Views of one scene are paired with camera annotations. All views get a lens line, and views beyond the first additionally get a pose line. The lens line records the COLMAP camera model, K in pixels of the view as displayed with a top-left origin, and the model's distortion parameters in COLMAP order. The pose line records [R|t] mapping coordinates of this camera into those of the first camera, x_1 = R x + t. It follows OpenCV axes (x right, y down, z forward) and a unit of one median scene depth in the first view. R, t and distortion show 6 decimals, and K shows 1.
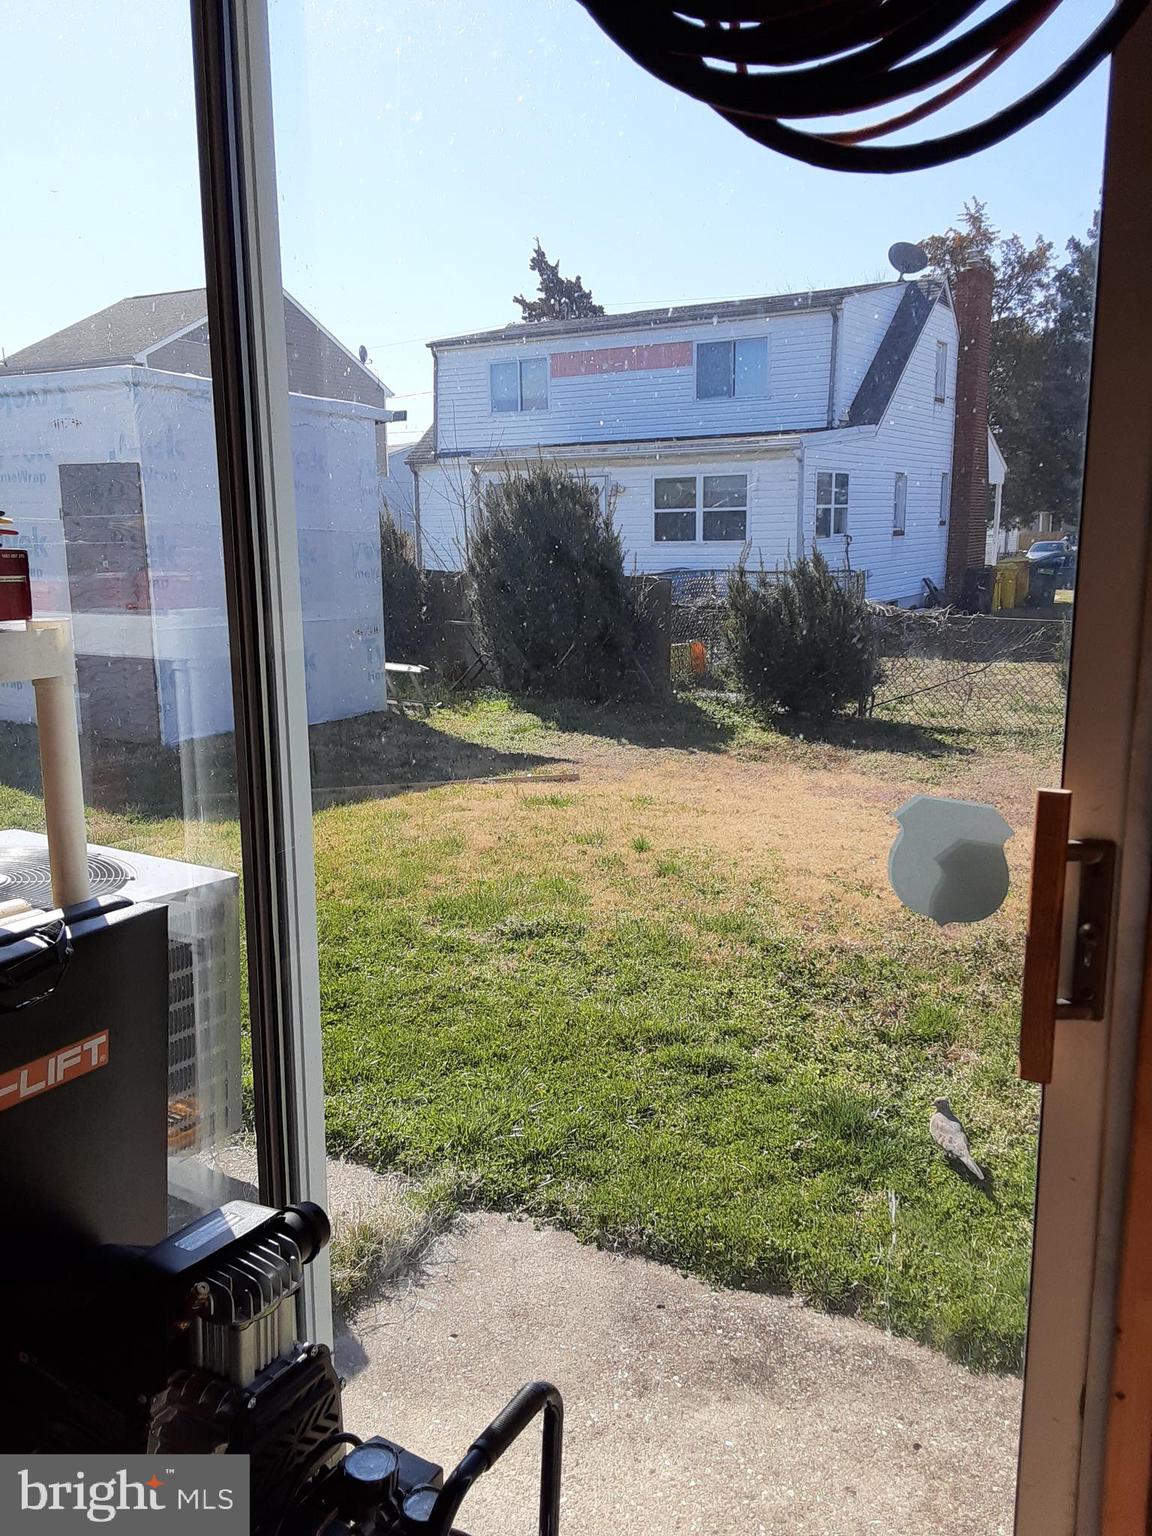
lens RADIAL K [[1218.8, 0, 571.8], [0, 1218.8, 779.8], [0, 0, 1]] dist [0.103454, -0.148820]
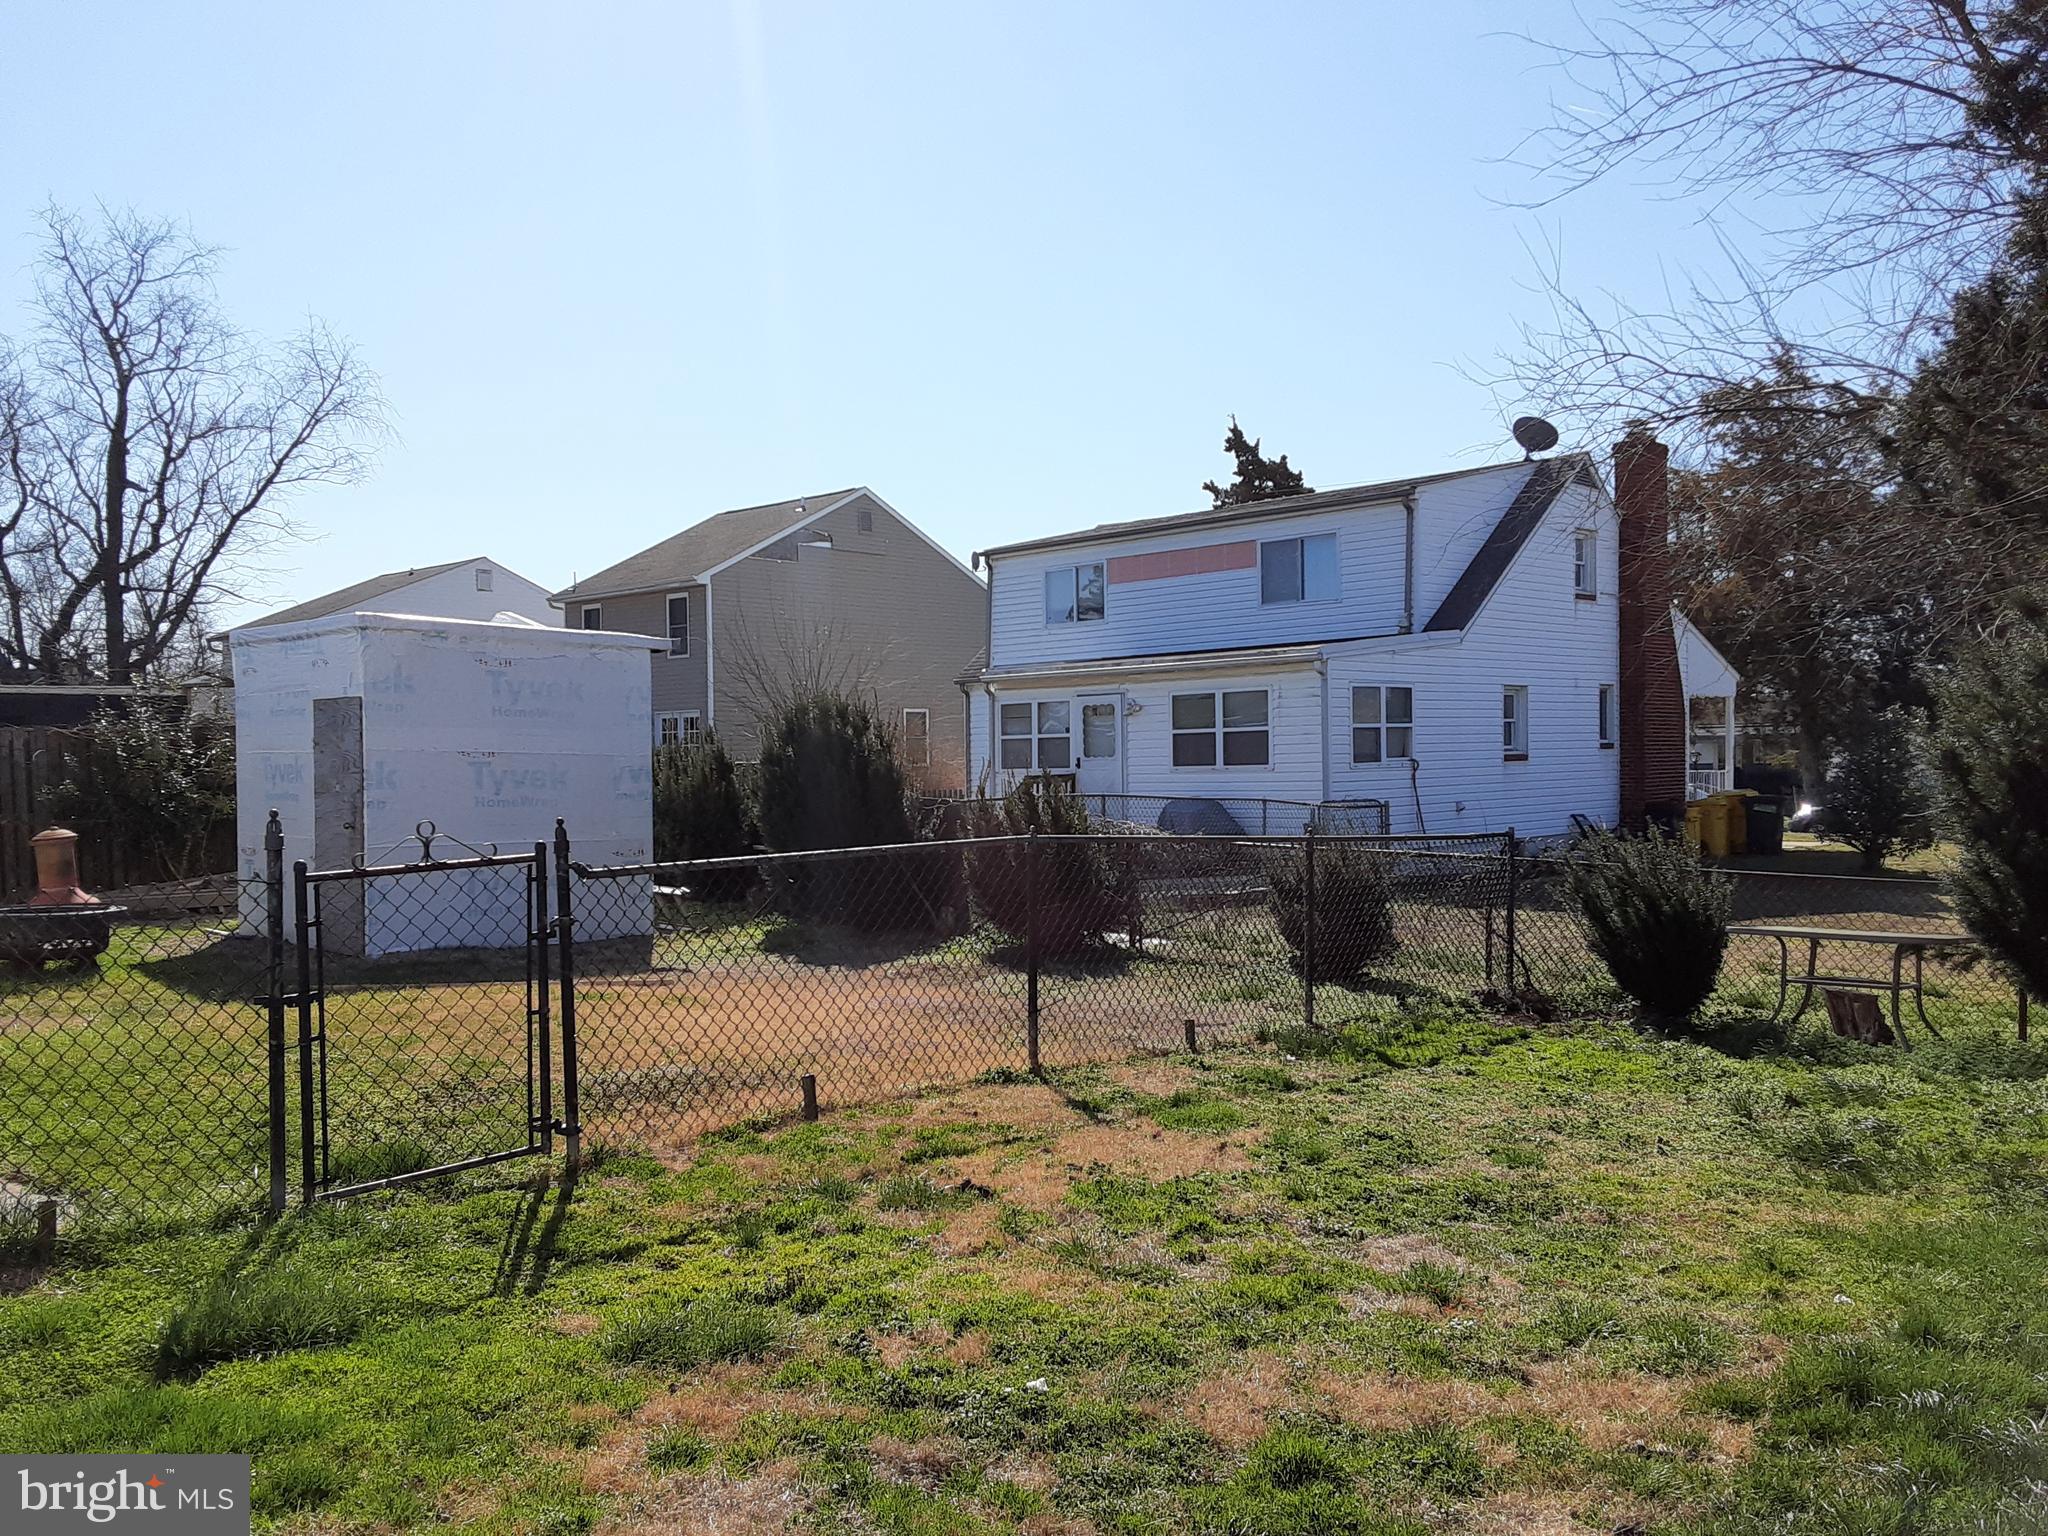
lens RADIAL K [[1625.1, 0, 1018.8], [0, 1625.1, 776.0], [0, 0, 1]] dist [0.103454, -0.148820]
pose [[0.975335, -0.005084, -0.220670, 0.175263], [-0.036977, 0.981843, -0.186057, 0.021214], [0.217609, 0.189628, 0.957438, -0.086271]]
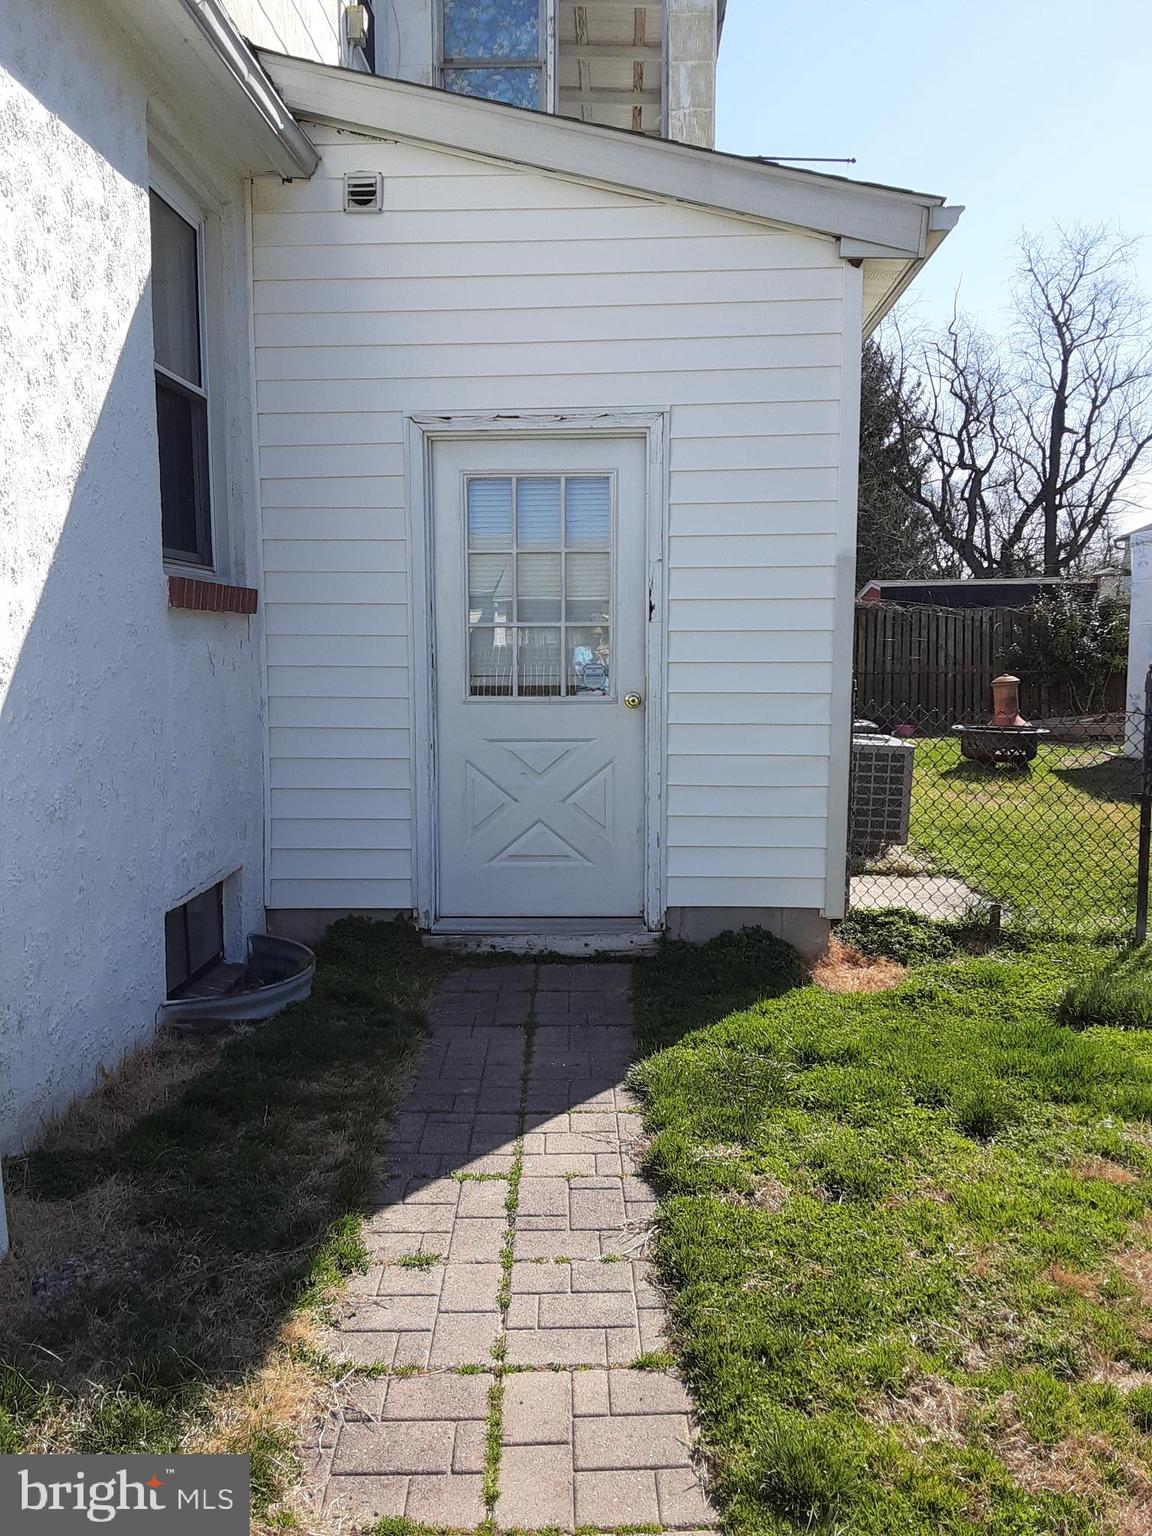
lens RADIAL K [[1218.8, 0, 572.3], [0, 1218.8, 759.8], [0, 0, 1]] dist [0.103454, -0.148820]
pose [[0.465877, 0.088613, -0.880401, 0.185511], [-0.176004, 0.984372, 0.005943, 0.023802], [0.867168, 0.152186, 0.474193, -0.098816]]
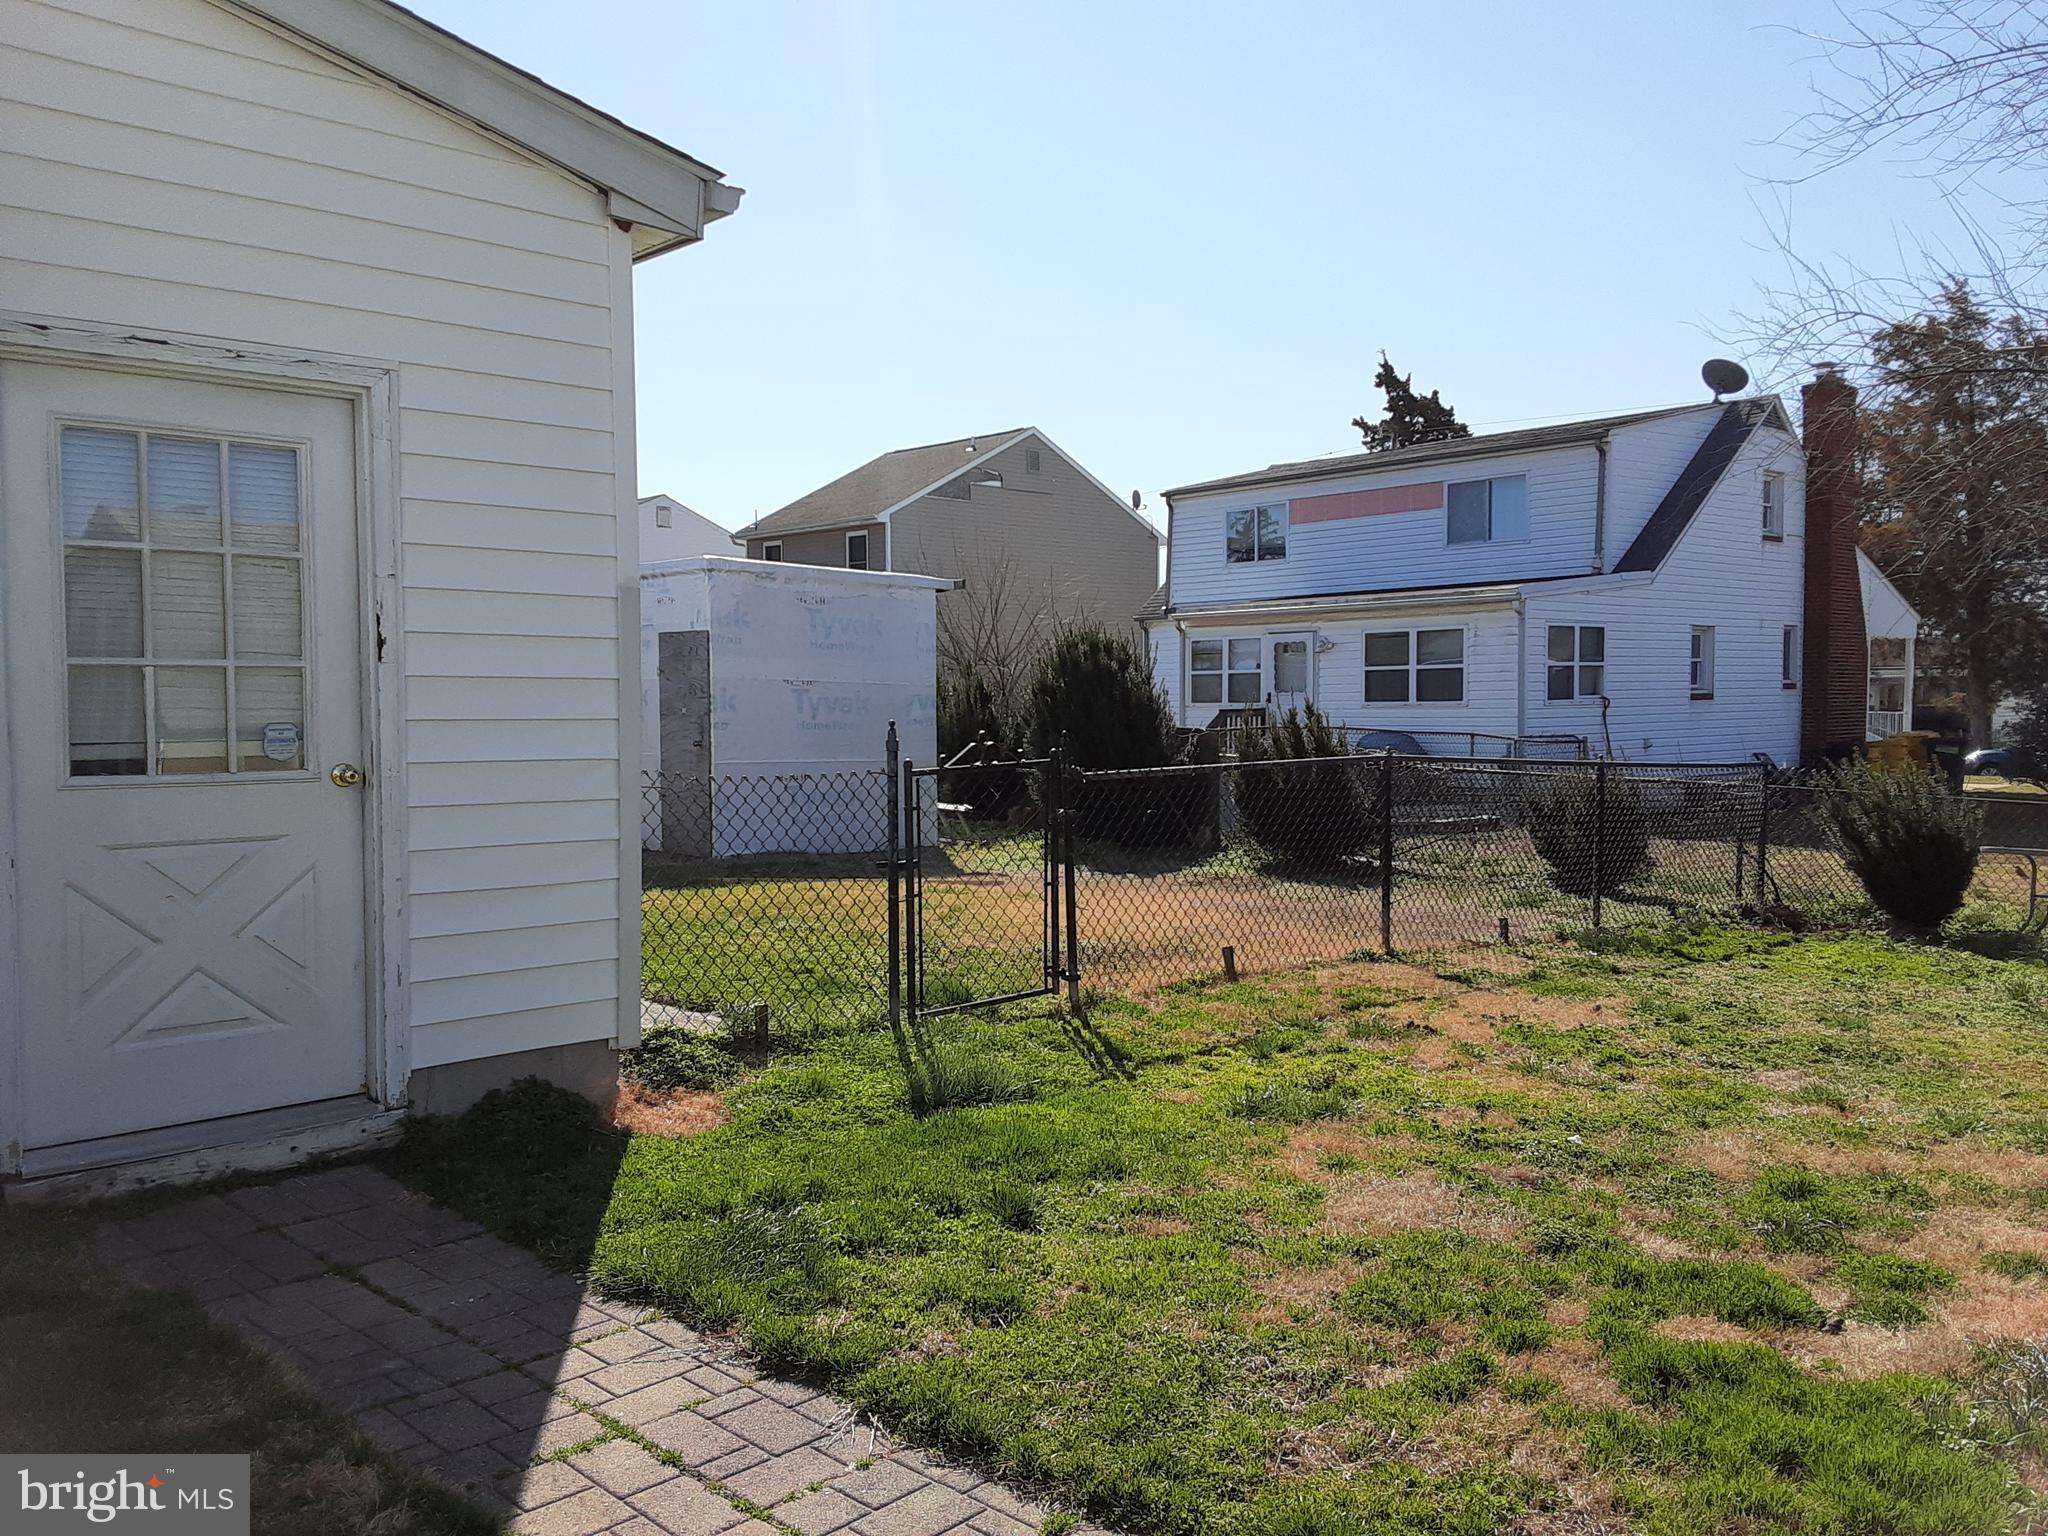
lens RADIAL K [[1625.1, 0, 1015.9], [0, 1625.1, 767.3], [0, 0, 1]] dist [0.103454, -0.148820]
pose [[0.957257, 0.016563, -0.288763, 0.138637], [-0.061881, 0.986971, -0.148525, 0.035405], [0.282541, 0.160046, 0.945810, -0.150071]]
